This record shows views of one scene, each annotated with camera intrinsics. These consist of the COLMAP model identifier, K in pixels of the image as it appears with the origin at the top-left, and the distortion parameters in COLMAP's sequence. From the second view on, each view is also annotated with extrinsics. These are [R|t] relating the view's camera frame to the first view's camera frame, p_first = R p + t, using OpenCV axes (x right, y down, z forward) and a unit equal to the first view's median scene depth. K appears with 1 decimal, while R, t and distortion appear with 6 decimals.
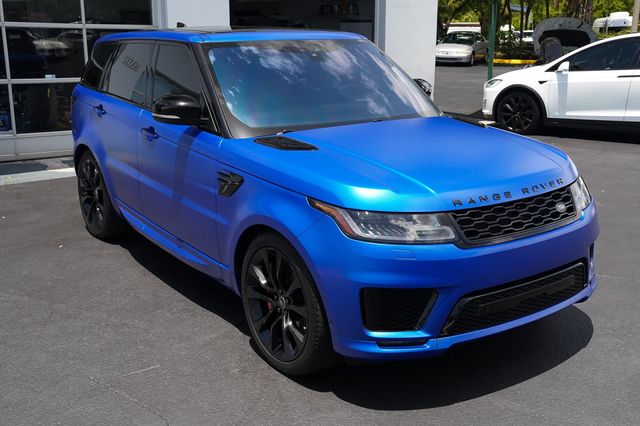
lens RADIAL K [[678.2, 0, 320.8], [0, 678.2, 210.2], [0, 0, 1]] dist [0.008837, 0.000000]
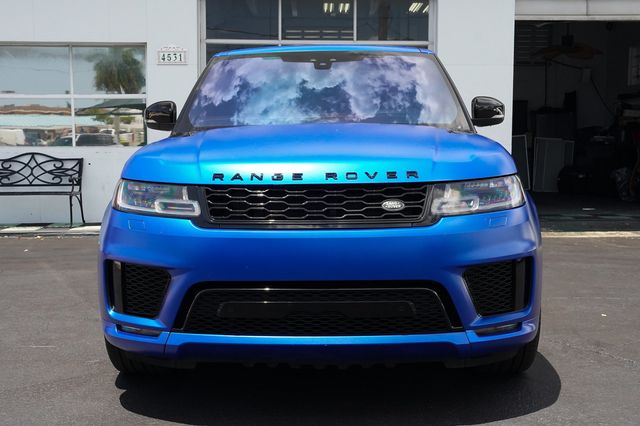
lens RADIAL K [[768.9, 0, 323.6], [0, 768.9, 215.8], [0, 0, 1]] dist [-0.003151, 0.000000]
pose [[0.809493, 0.051028, -0.584908, 0.873094], [-0.146326, 0.982315, -0.116812, 0.129763], [0.568603, 0.180146, 0.802644, 0.311415]]
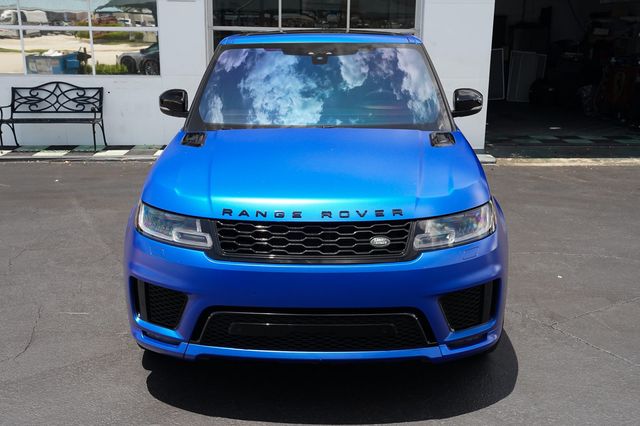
lens RADIAL K [[678.2, 0, 319.1], [0, 678.2, 213.3], [0, 0, 1]] dist [0.008837, 0.000000]
pose [[0.809248, 0.155119, -0.566618, 0.855824], [-0.154556, 0.986748, 0.049397, -0.077554], [0.566772, 0.047600, 0.822499, 0.277962]]
